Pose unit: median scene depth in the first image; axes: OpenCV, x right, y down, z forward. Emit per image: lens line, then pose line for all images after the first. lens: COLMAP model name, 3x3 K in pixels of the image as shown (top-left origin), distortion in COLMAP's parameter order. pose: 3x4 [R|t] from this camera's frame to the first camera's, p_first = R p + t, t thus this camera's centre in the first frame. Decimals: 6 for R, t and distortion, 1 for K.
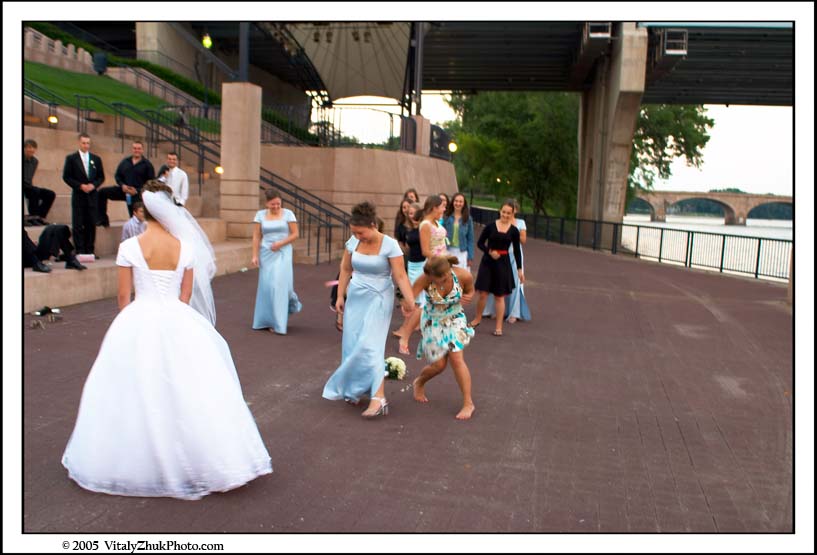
lens RADIAL K [[847.2, 0, 408.5], [0, 847.2, 277.5], [0, 0, 1]] dist [0.004542, -0.180517]
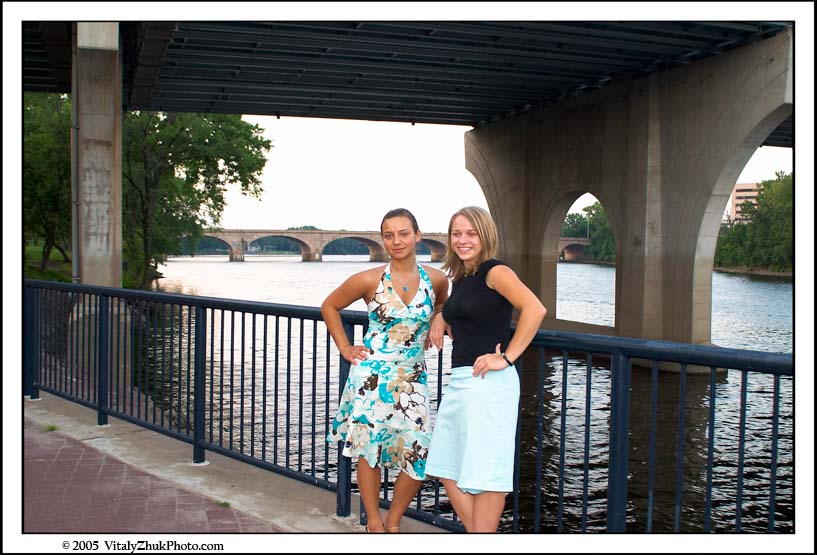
lens RADIAL K [[847.2, 0, 408.5], [0, 847.2, 277.5], [0, 0, 1]] dist [0.004542, -0.180517]
pose [[0.887014, -0.049260, 0.459108, 0.301393], [0.071700, 0.996927, -0.031563, -0.035785], [-0.456142, 0.060915, 0.887820, 0.633092]]
